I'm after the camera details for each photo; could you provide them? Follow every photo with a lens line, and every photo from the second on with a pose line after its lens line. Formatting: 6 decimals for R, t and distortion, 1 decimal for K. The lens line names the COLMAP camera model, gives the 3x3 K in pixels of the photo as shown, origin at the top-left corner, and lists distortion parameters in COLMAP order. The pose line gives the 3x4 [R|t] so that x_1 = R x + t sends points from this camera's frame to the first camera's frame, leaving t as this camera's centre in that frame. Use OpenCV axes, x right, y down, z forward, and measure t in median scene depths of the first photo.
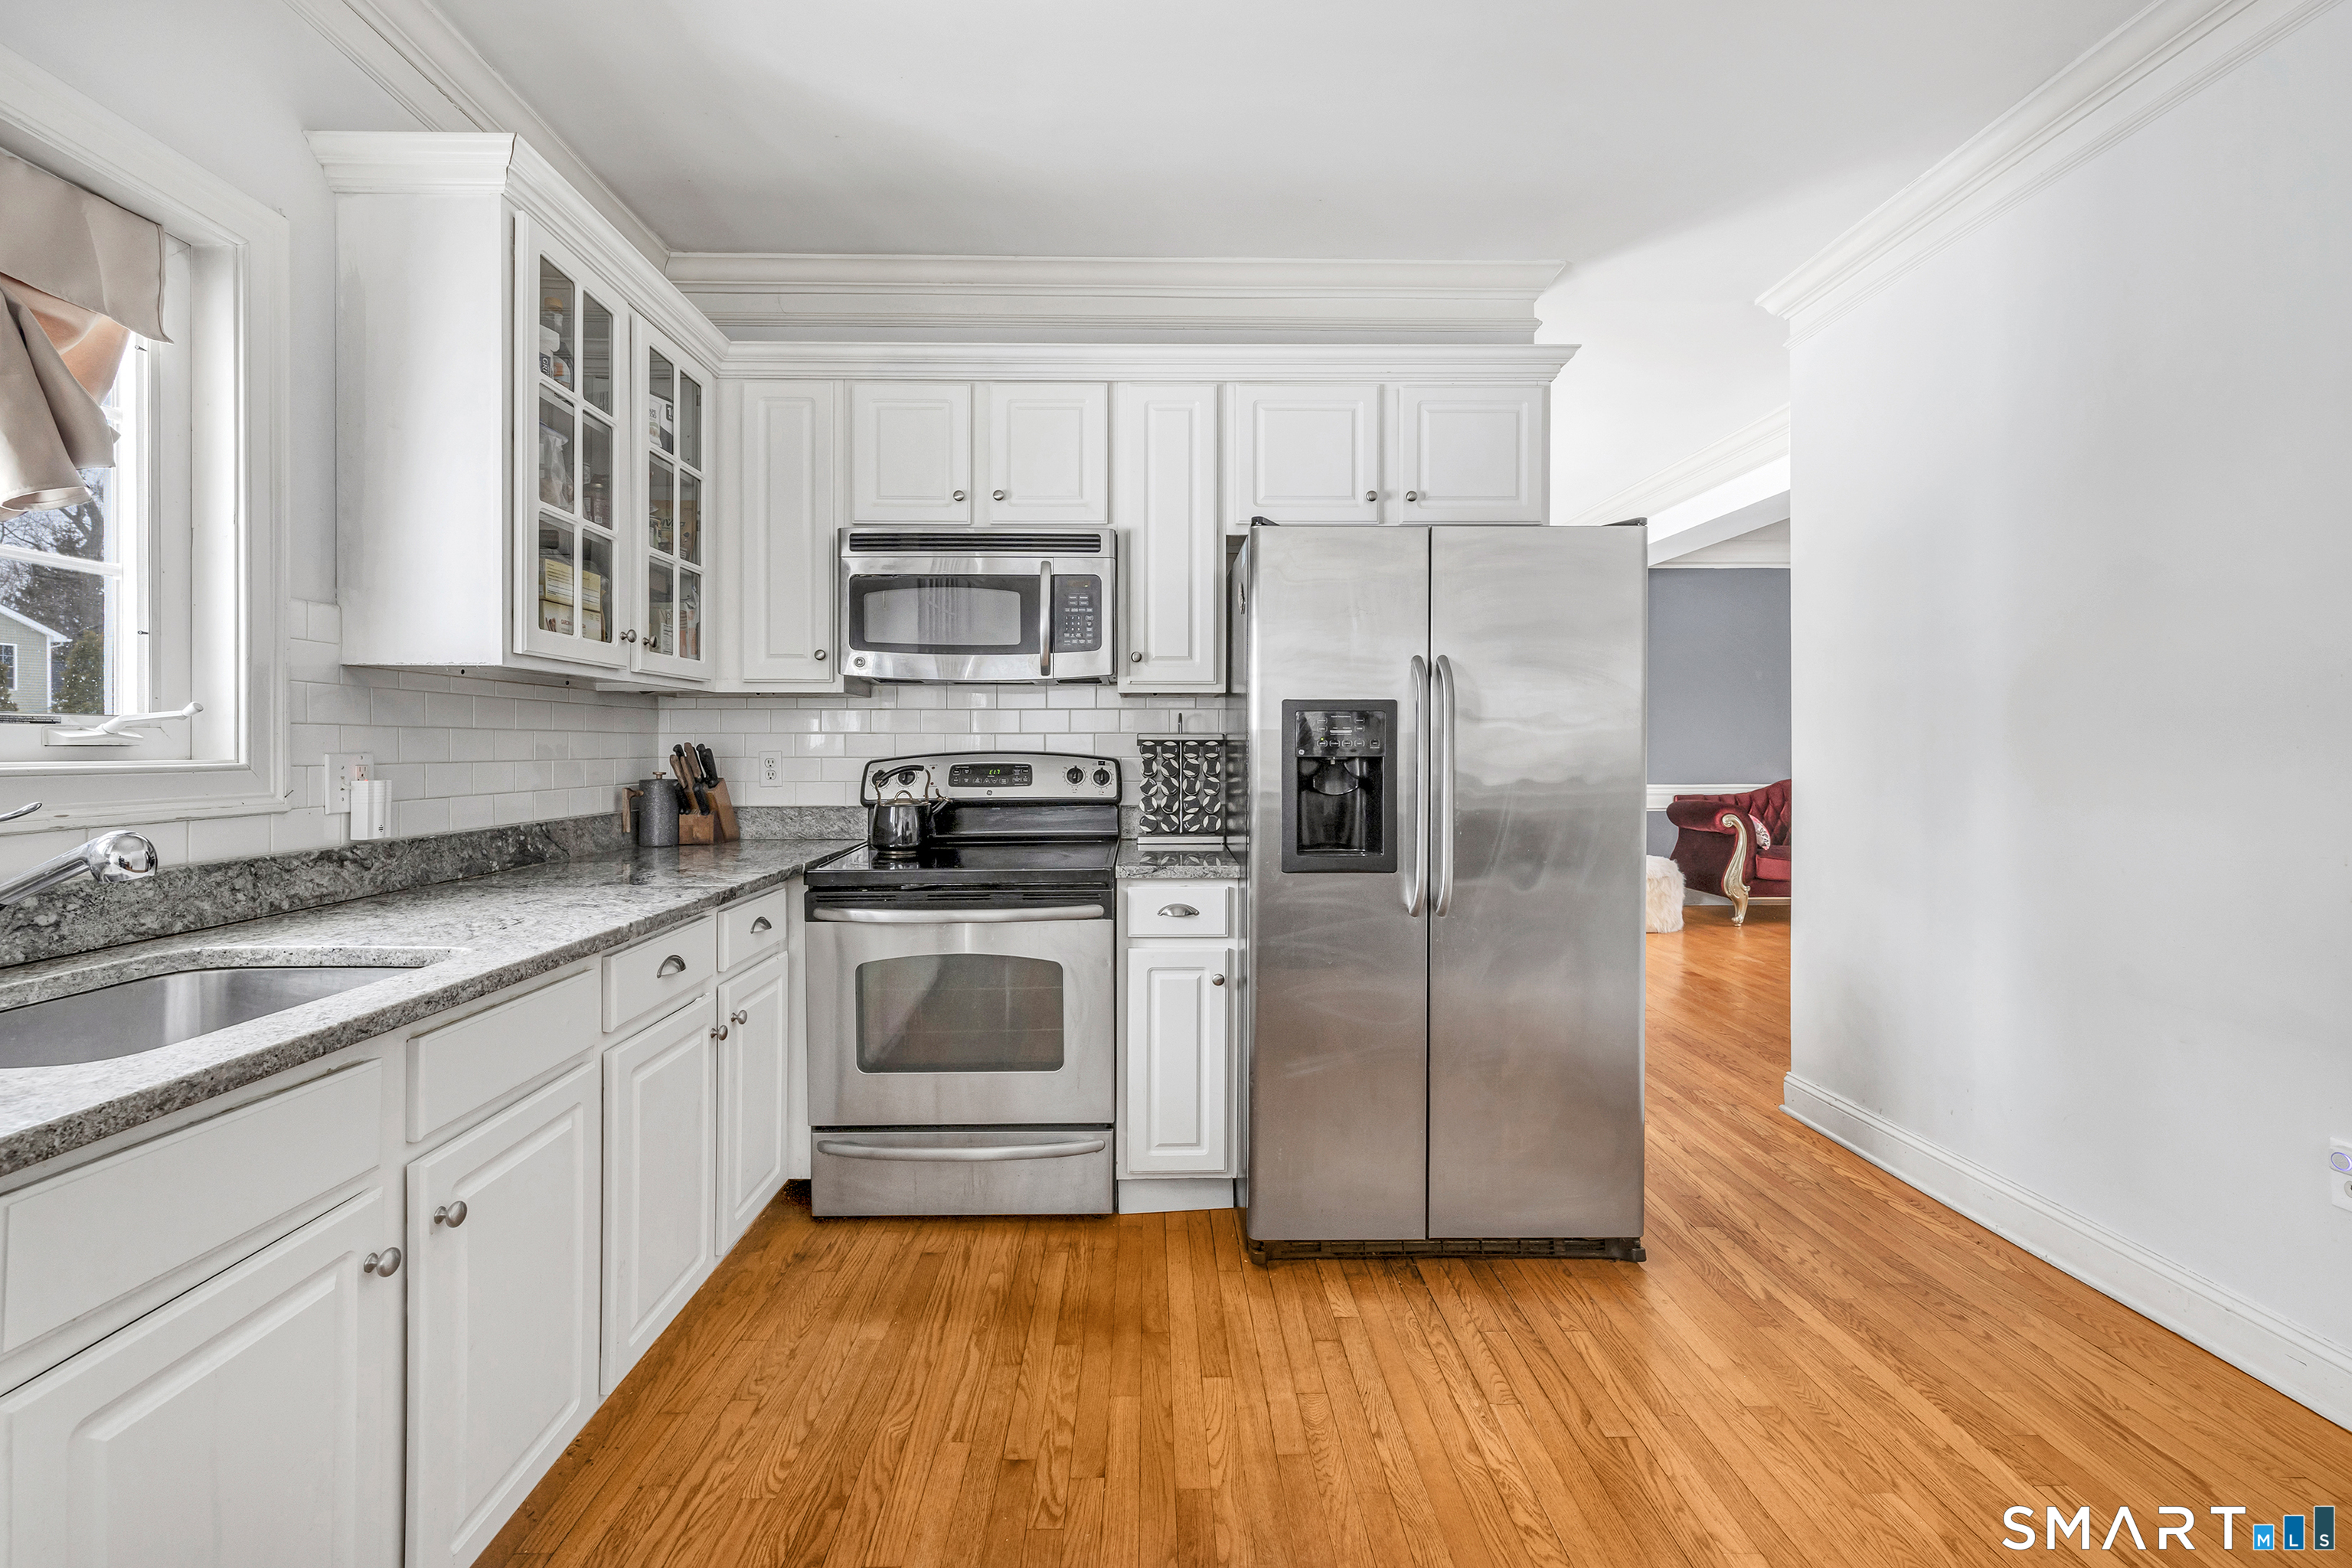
lens RADIAL K [[1060.3, 0, 1083.1], [0, 1060.3, 745.2], [0, 0, 1]] dist [0.002409, 0.000388]
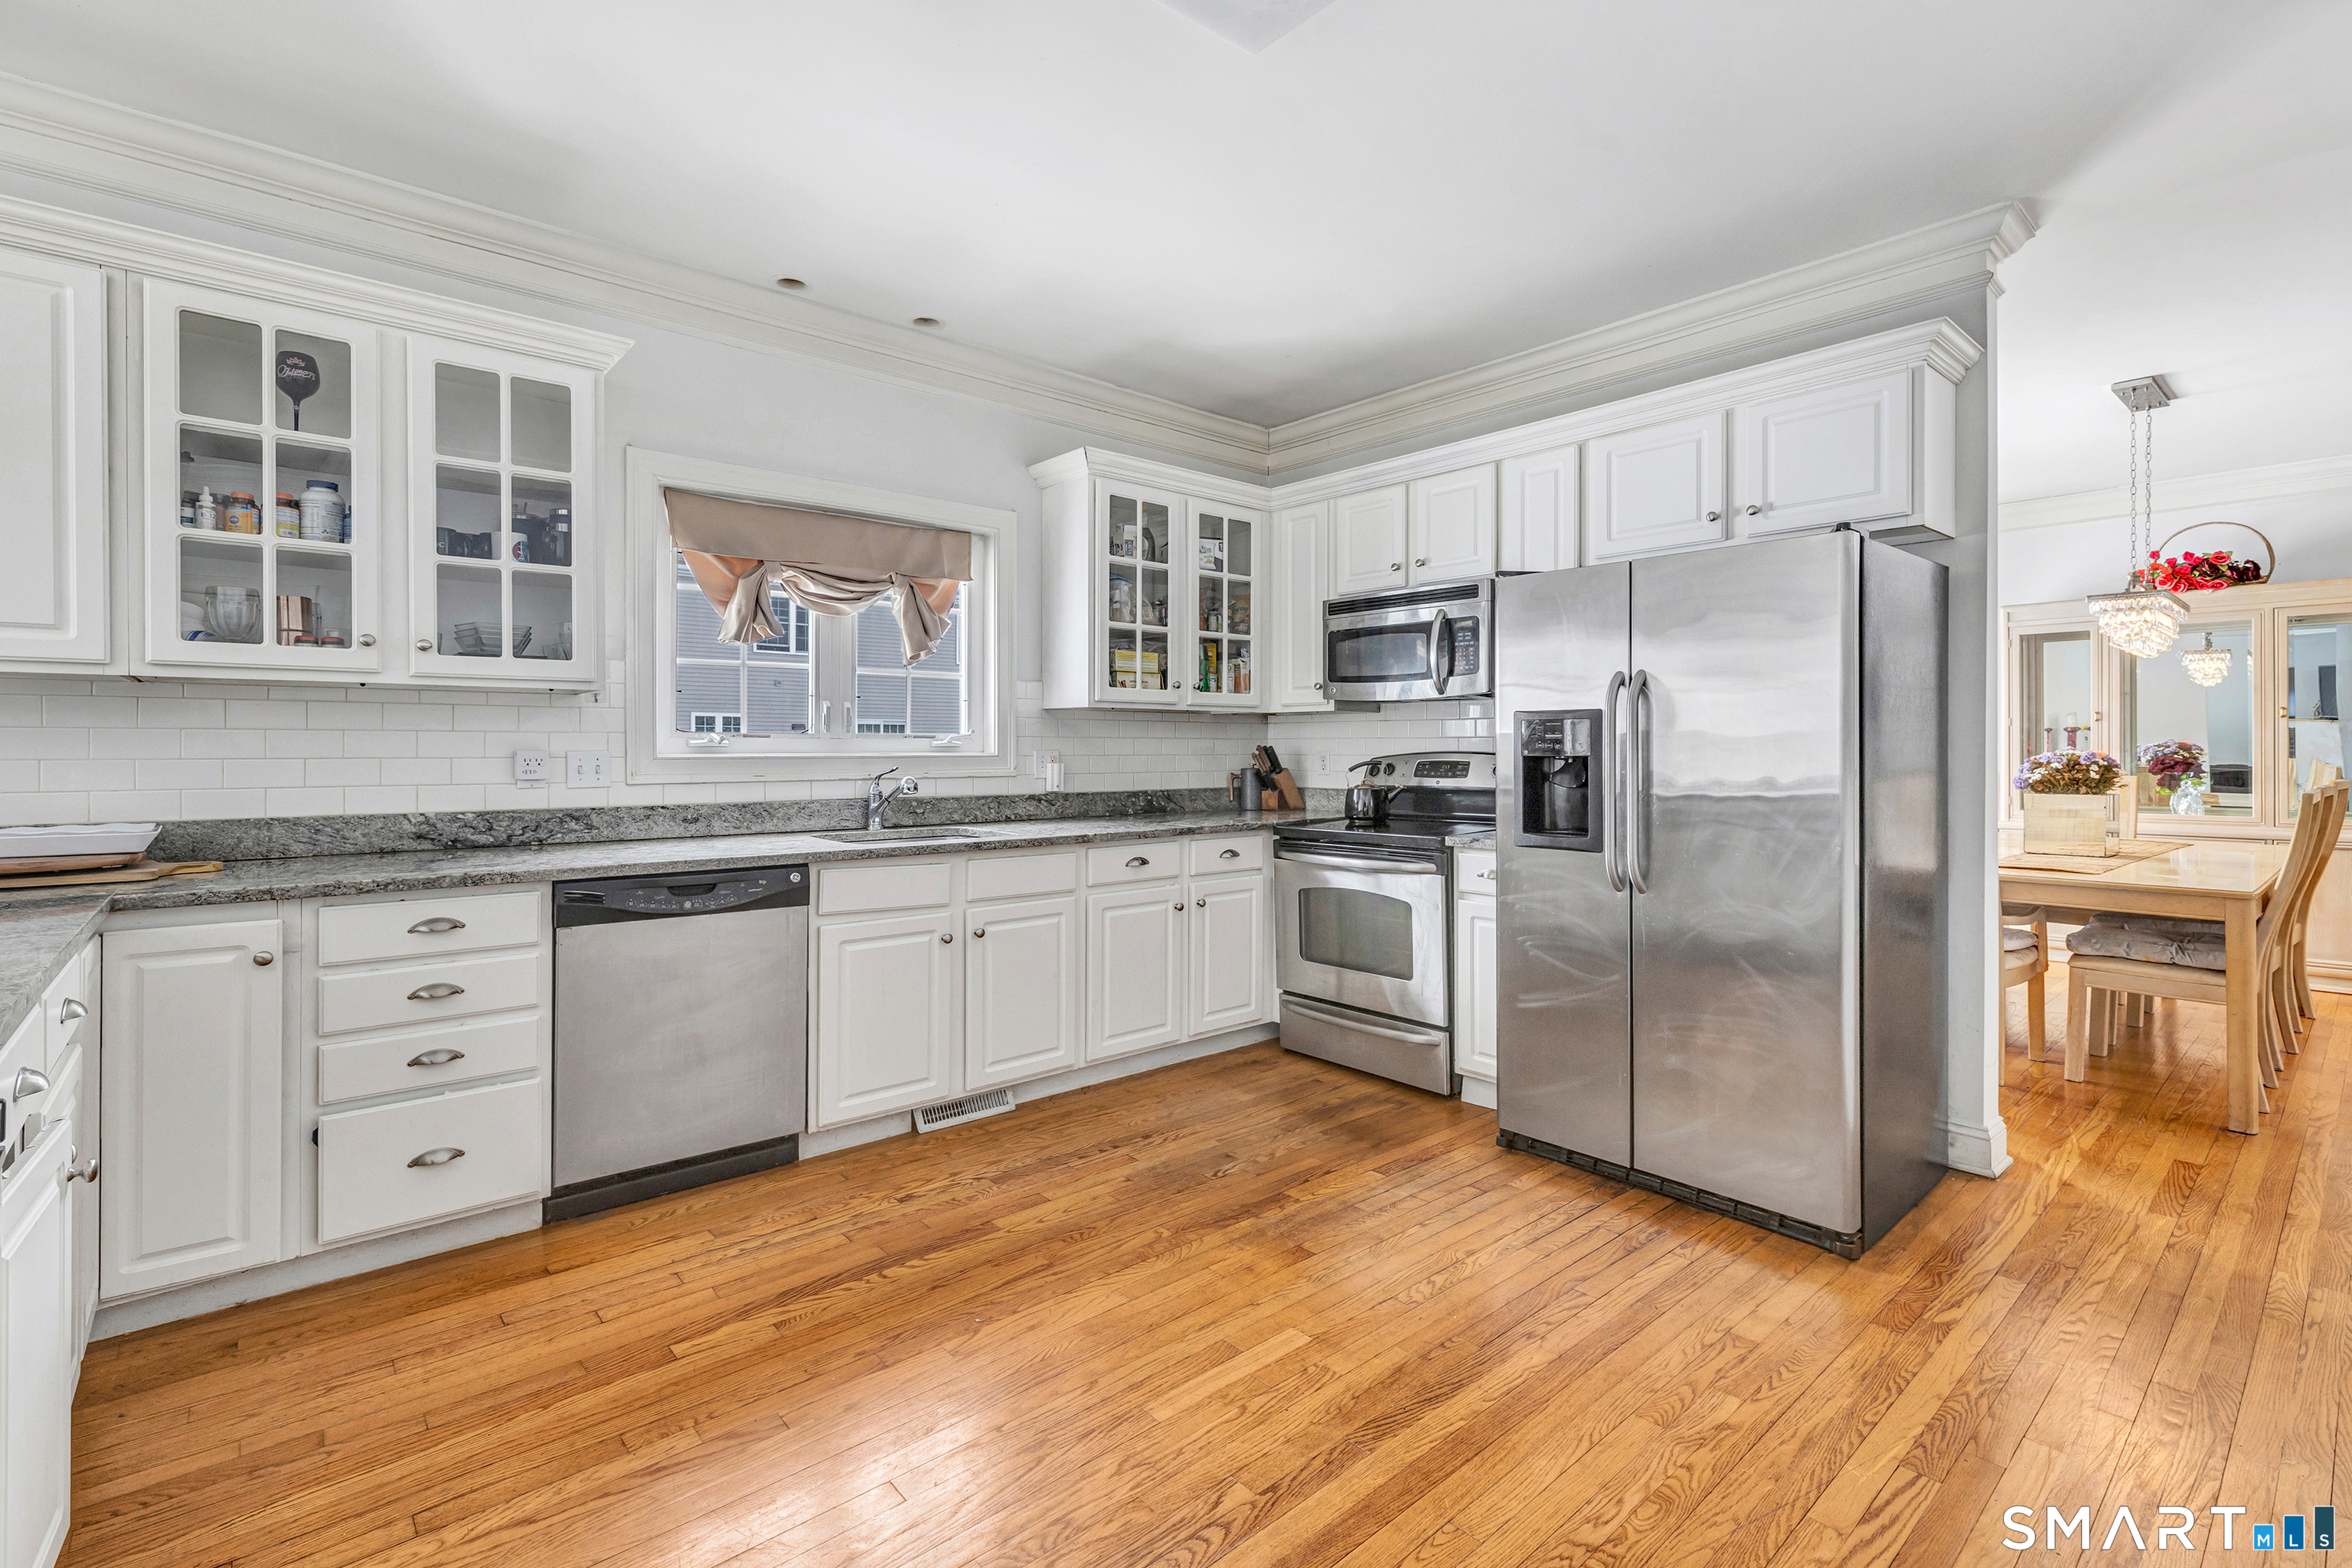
lens RADIAL K [[1041.8, 0, 1130.4], [0, 1041.8, 751.4], [0, 0, 1]] dist [0.000158, 0.000164]
pose [[0.628438, 0.003876, -0.777850, 0.878150], [-0.000363, 0.999989, 0.004689, -0.000183], [0.777860, -0.002664, 0.628432, -0.154488]]
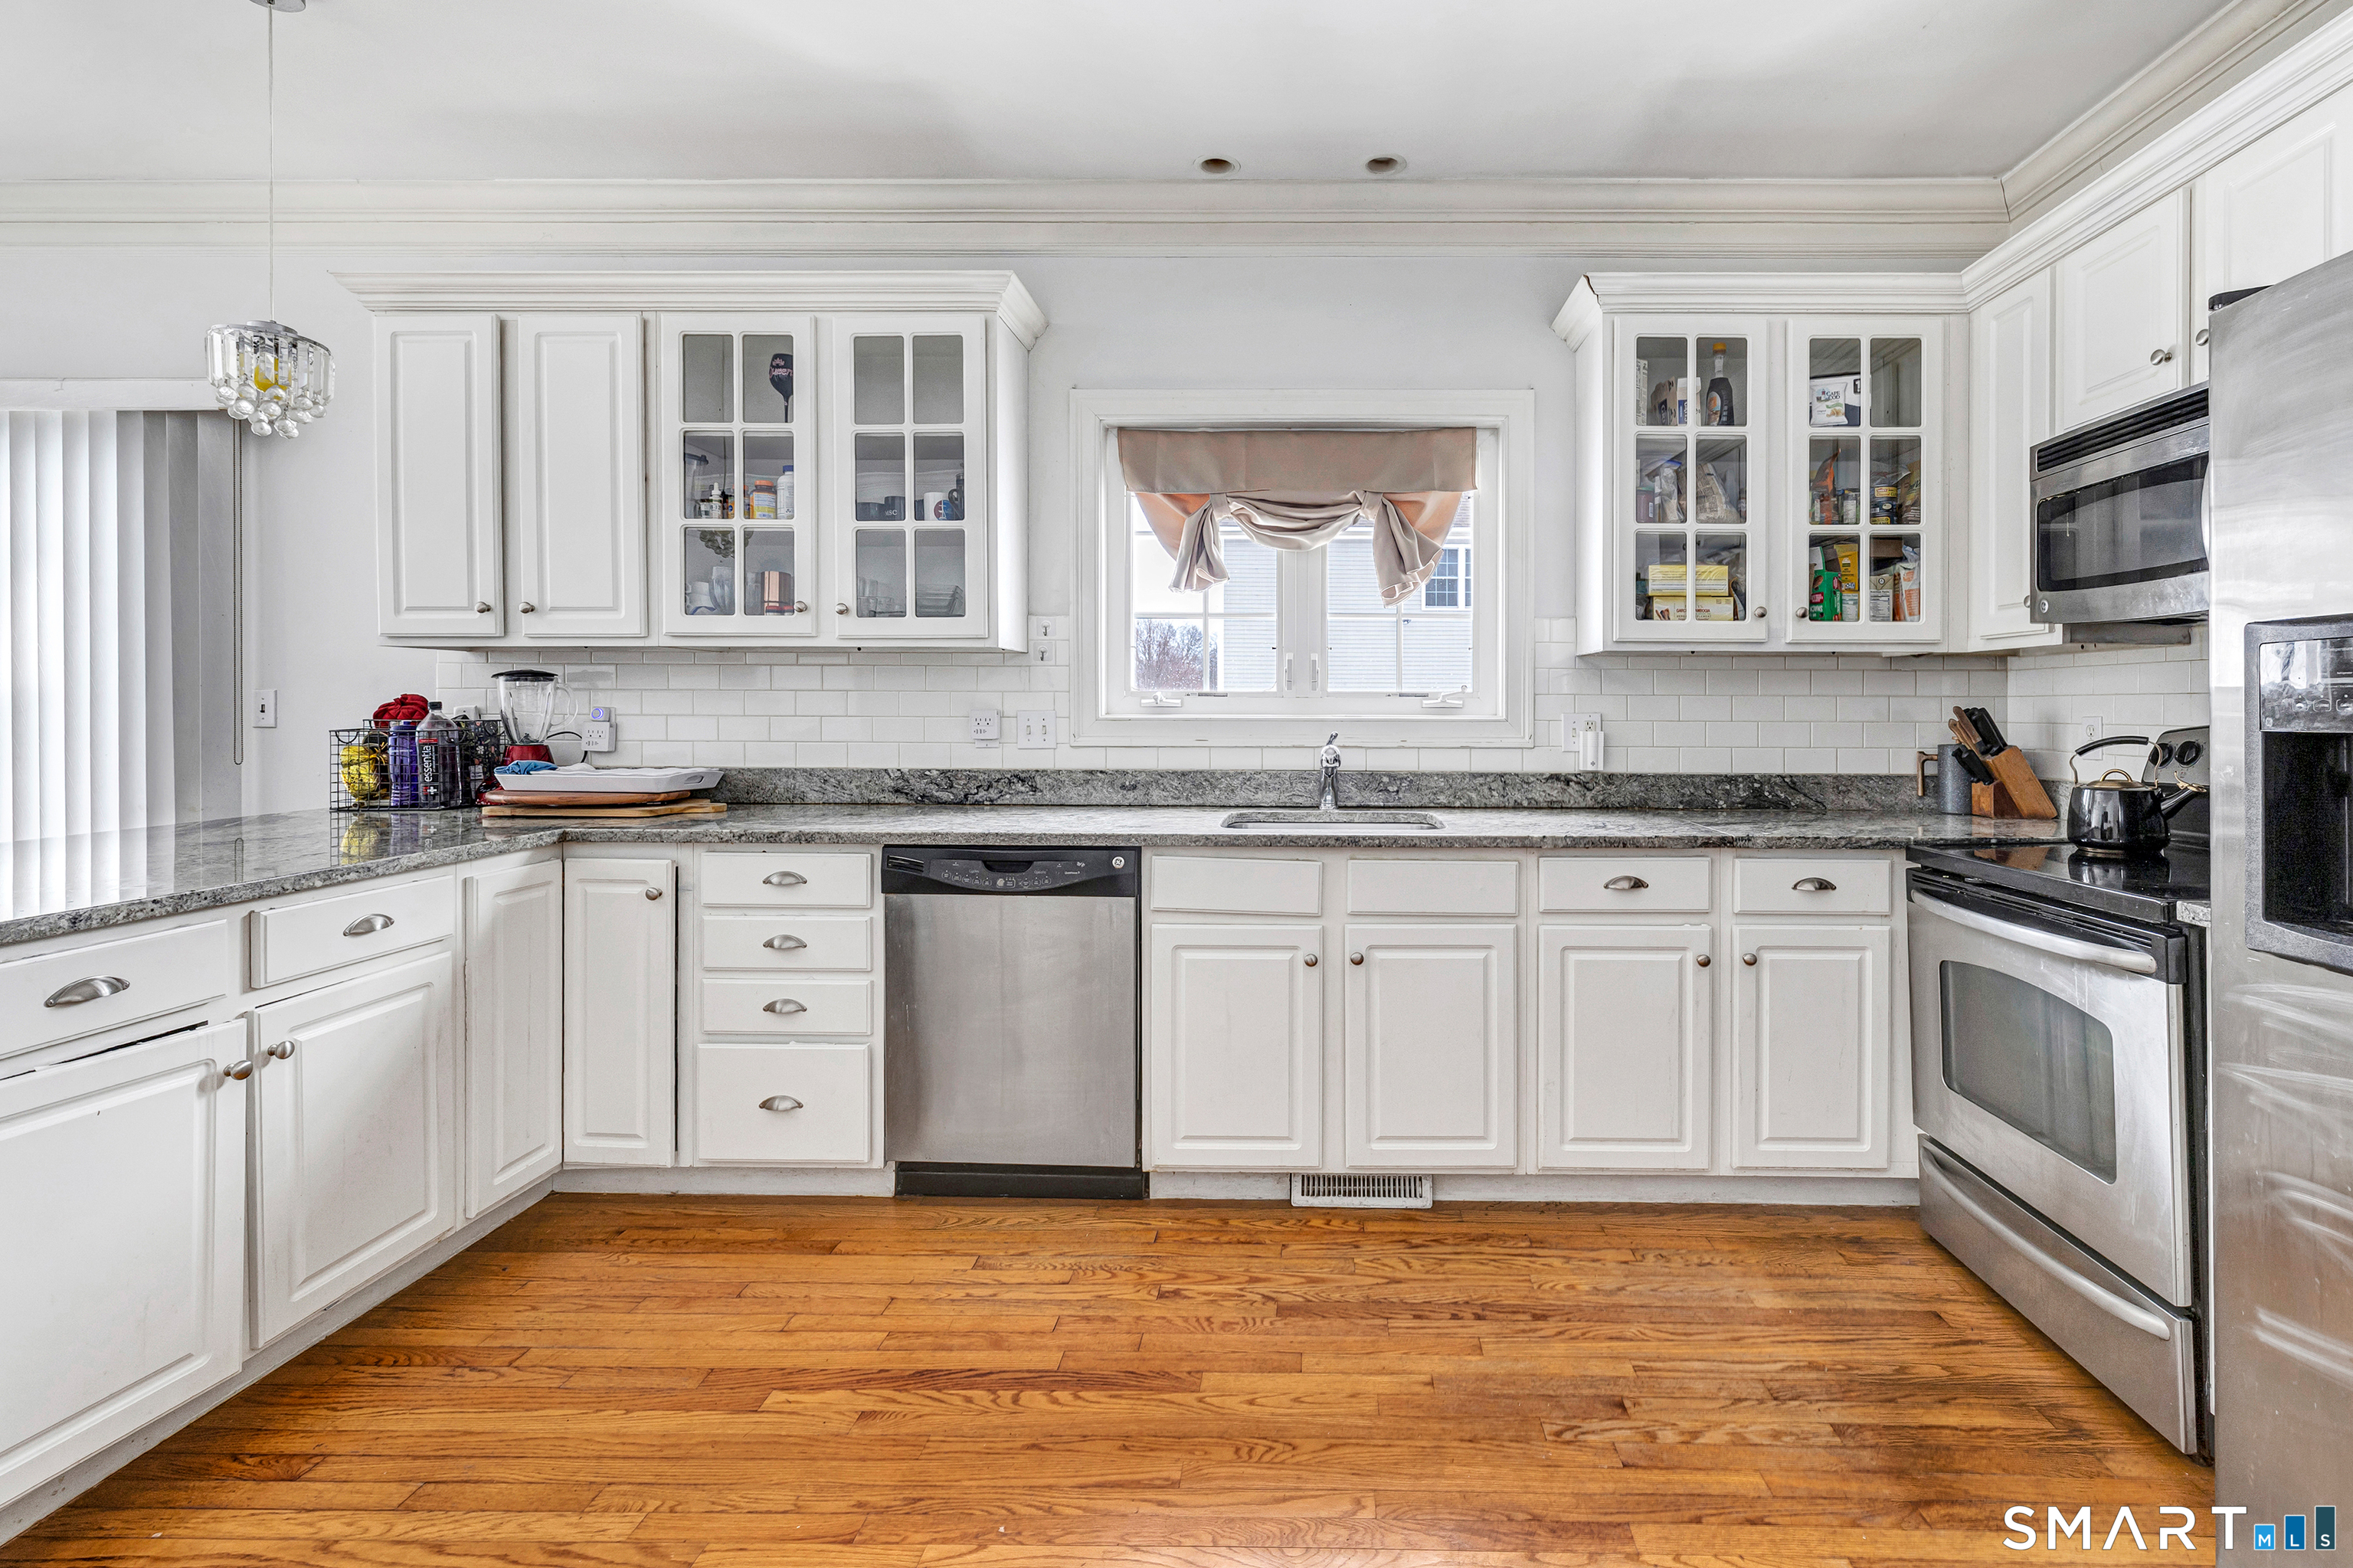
lens RADIAL K [[1077.7, 0, 1323.8], [0, 1077.7, 713.0], [0, 0, 1]] dist [0.000940, 0.000180]
pose [[-0.007852, 0.005130, -0.999956, 0.735026], [-0.003376, 0.999981, 0.005157, 0.000445], [0.999963, 0.003416, -0.007835, 0.539199]]
